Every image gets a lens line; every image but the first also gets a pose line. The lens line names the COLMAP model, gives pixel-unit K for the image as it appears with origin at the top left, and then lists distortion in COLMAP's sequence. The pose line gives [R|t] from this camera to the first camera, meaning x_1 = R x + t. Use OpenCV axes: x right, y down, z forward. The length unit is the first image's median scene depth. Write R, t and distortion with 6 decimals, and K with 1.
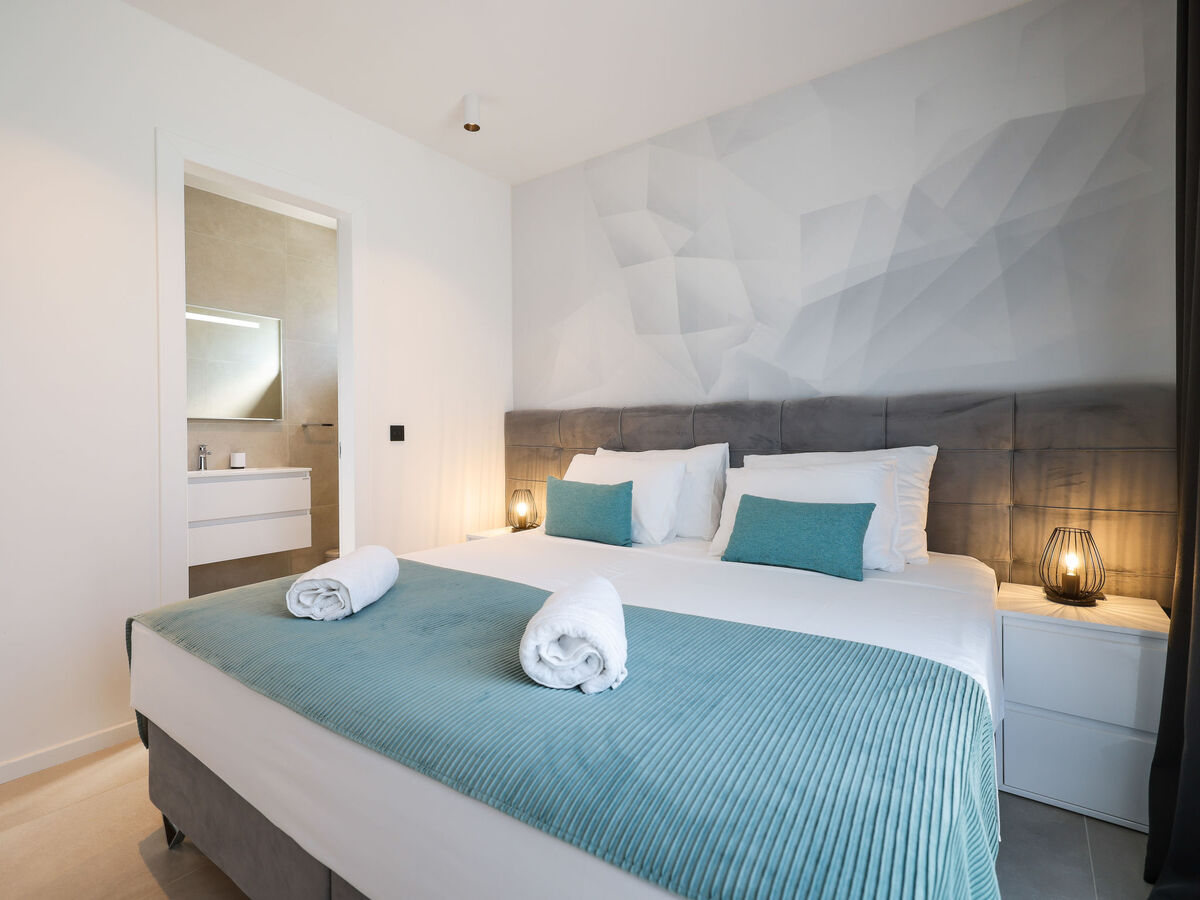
lens RADIAL K [[563.0, 0, 597.5], [0, 563.0, 443.1], [0, 0, 1]] dist [-0.000518, 0.000083]
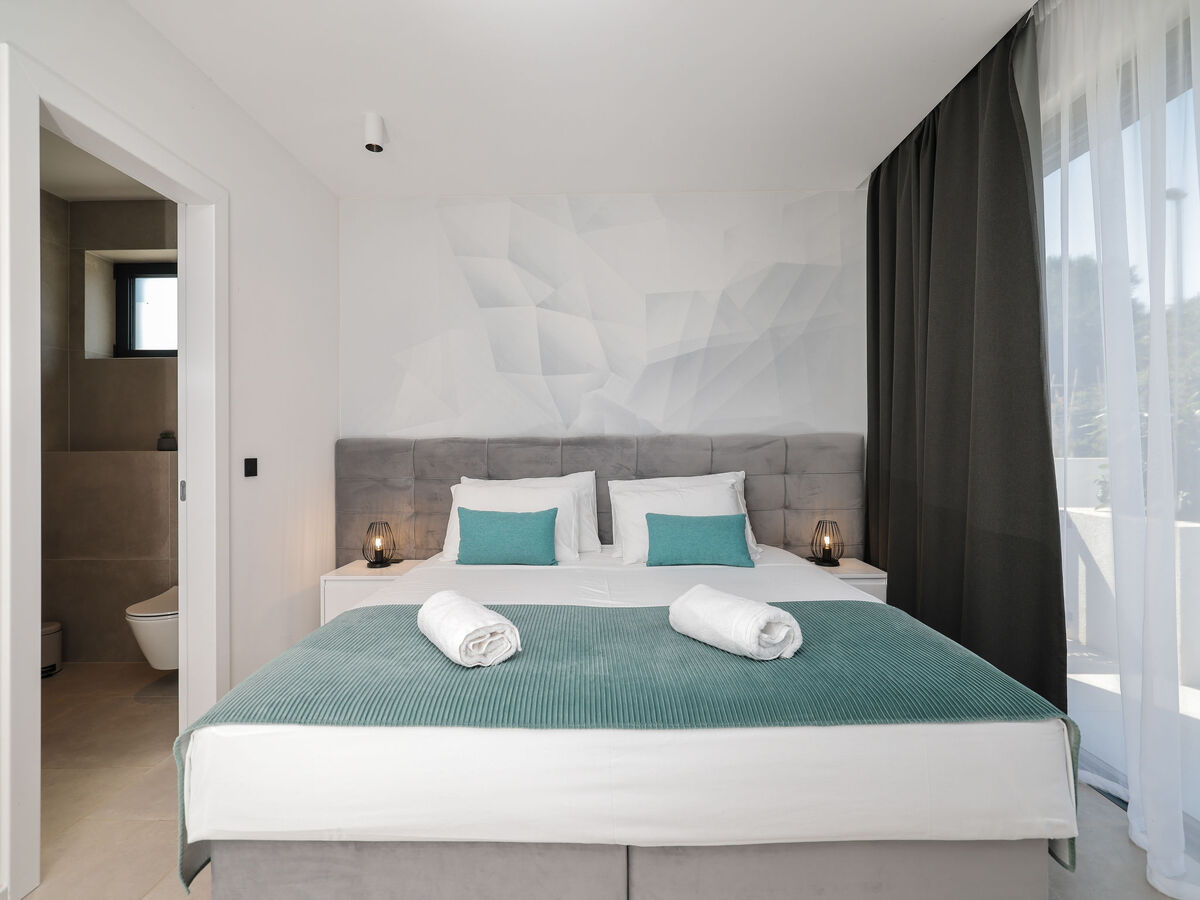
lens RADIAL K [[563.0, 0, 591.9], [0, 563.0, 444.5], [0, 0, 1]] dist [-0.000518, 0.000083]
pose [[0.824112, 0.003317, 0.566417, -0.439760], [0.011326, 0.999686, -0.022334, -0.029117], [-0.566313, 0.024821, 0.823816, 0.009987]]
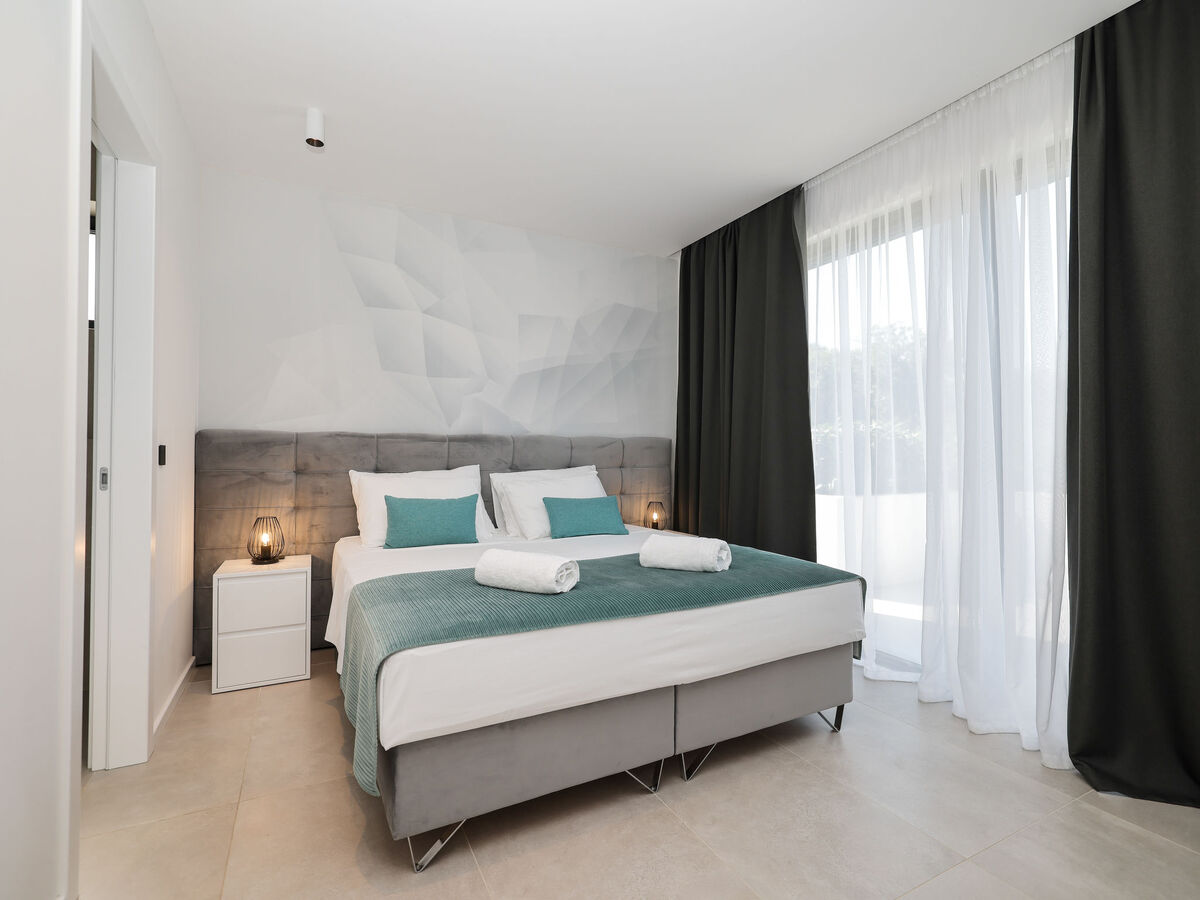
lens RADIAL K [[563.0, 0, 588.2], [0, 563.0, 447.8], [0, 0, 1]] dist [-0.000518, 0.000083]
pose [[0.458323, 0.021445, 0.888527, -0.827097], [0.008257, 0.999563, -0.028384, -0.000670], [-0.888747, 0.020345, 0.457946, 0.135854]]
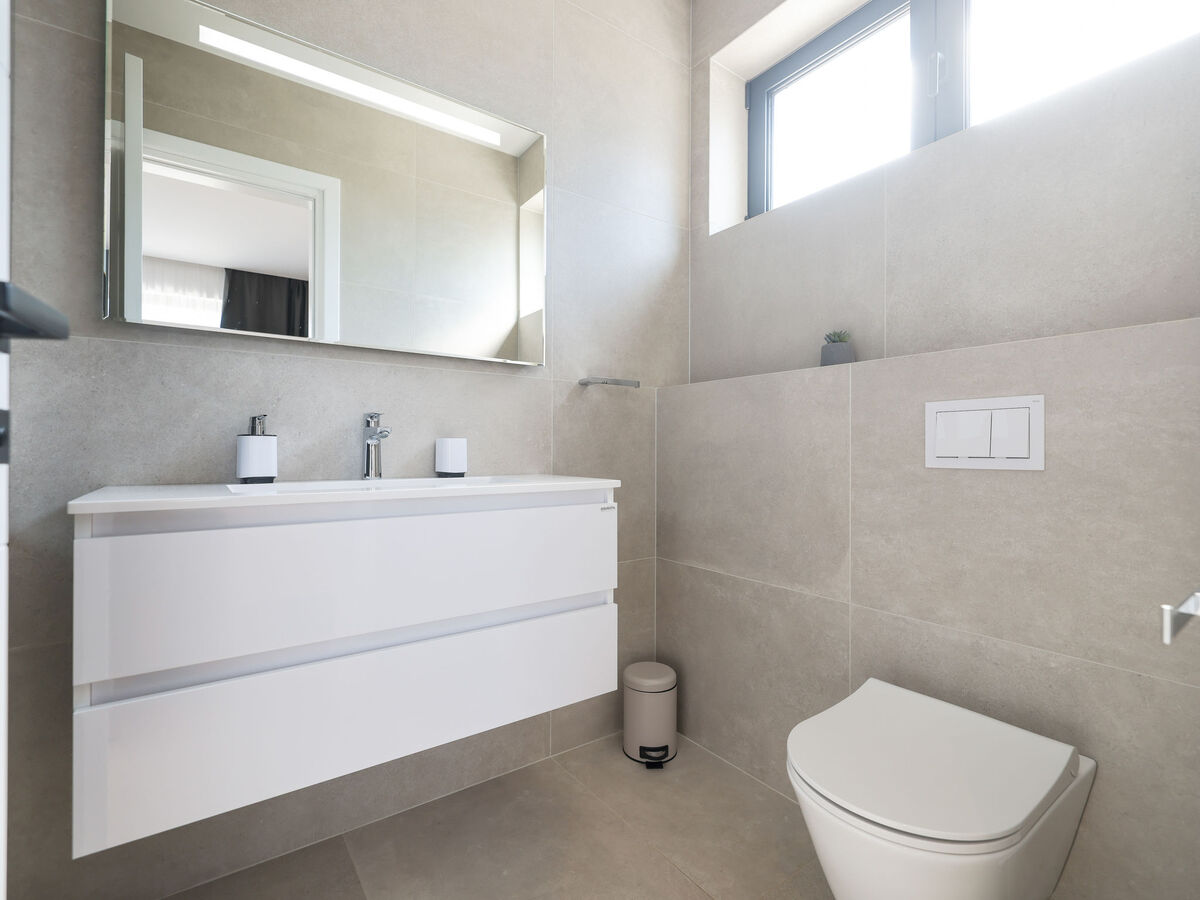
lens RADIAL K [[563.0, 0, 589.6], [0, 563.0, 444.1], [0, 0, 1]] dist [-0.000518, 0.000083]
pose [[0.940046, 0.006067, -0.340995, -0.546847], [-0.012204, 0.999800, -0.015856, 0.036205], [0.340830, 0.019067, 0.939932, 0.877580]]
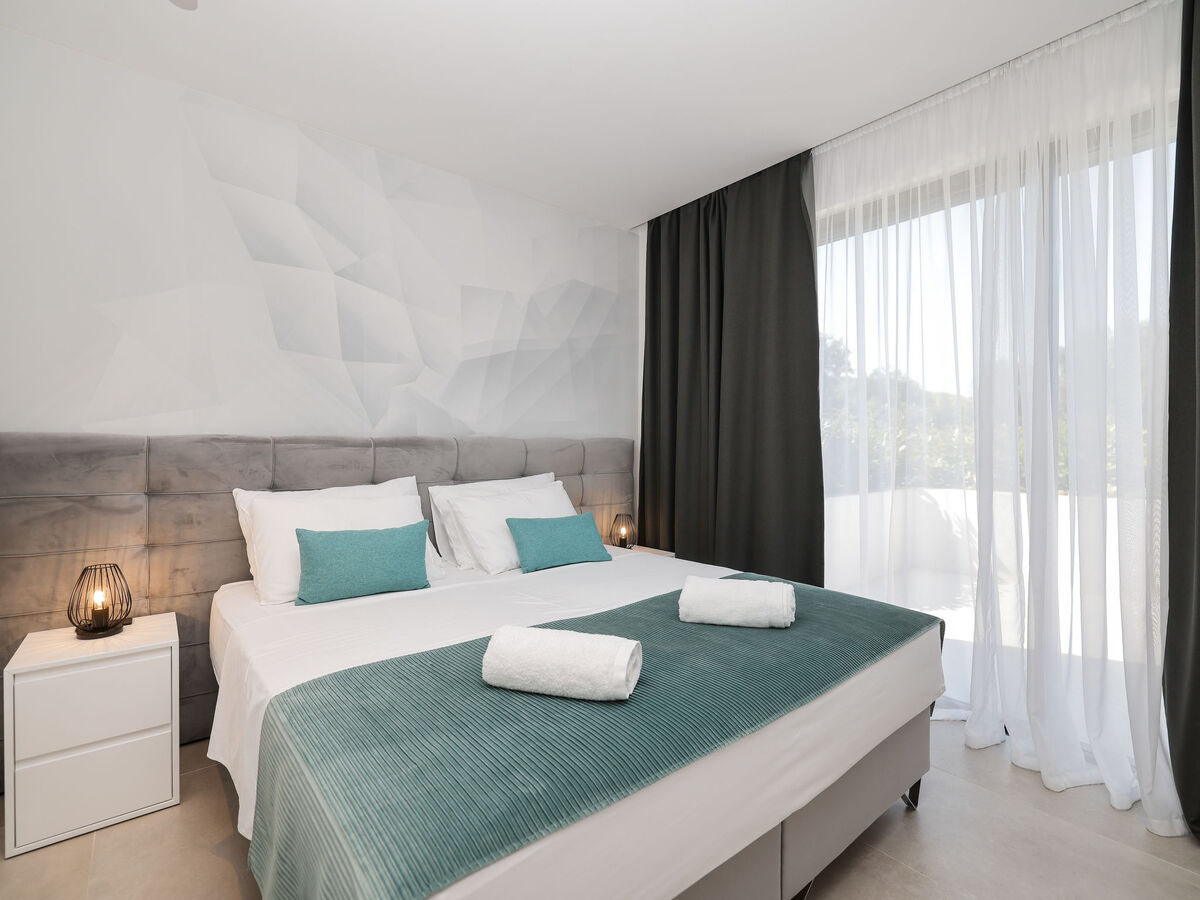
lens RADIAL K [[563.0, 0, 592.0], [0, 563.0, 449.4], [0, 0, 1]] dist [-0.000518, 0.000083]
pose [[0.267606, 0.003218, 0.963523, -0.672652], [0.014332, 0.999870, -0.007319, -0.036707], [-0.963422, 0.015768, 0.267525, 0.381986]]
